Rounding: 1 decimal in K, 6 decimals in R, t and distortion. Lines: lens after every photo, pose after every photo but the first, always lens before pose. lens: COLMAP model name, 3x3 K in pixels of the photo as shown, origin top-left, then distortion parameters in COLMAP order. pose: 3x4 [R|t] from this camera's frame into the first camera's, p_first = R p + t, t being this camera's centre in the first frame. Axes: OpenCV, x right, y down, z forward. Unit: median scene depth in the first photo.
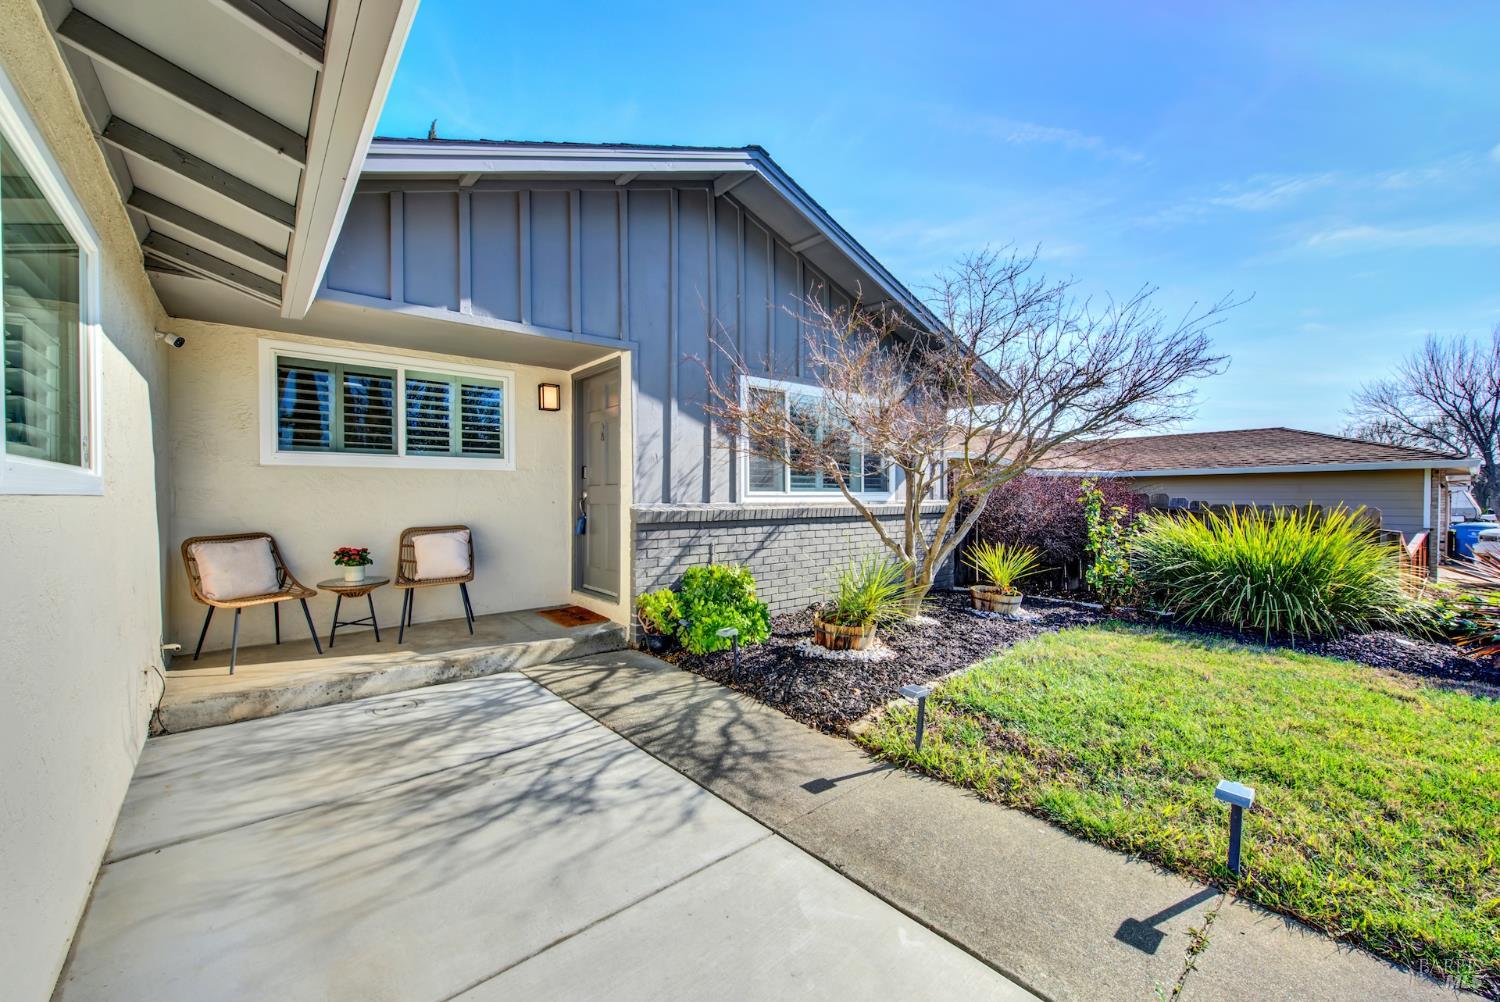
lens RADIAL K [[611.3, 0, 760.3], [0, 611.3, 506.8], [0, 0, 1]] dist [0.001152, -0.002173]
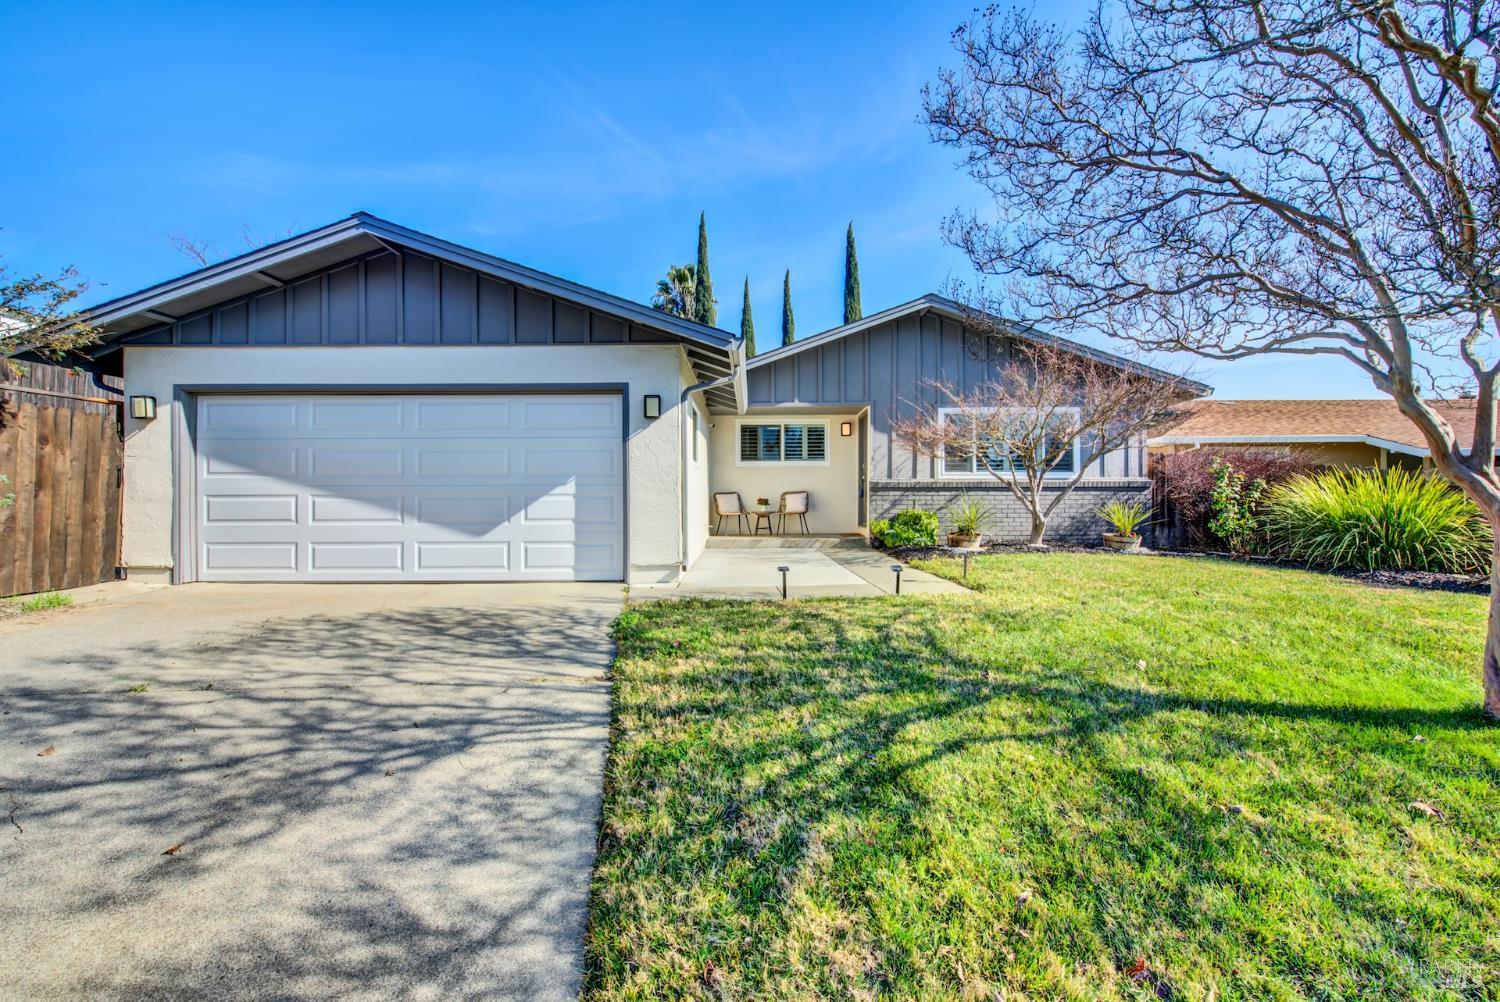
lens RADIAL K [[611.3, 0, 744.3], [0, 611.3, 502.7], [0, 0, 1]] dist [0.001152, -0.002173]
pose [[0.755655, -0.002240, -0.654966, 0.859498], [-0.009154, 0.999860, -0.013982, 0.114056], [0.654905, 0.016561, 0.755529, -0.886608]]
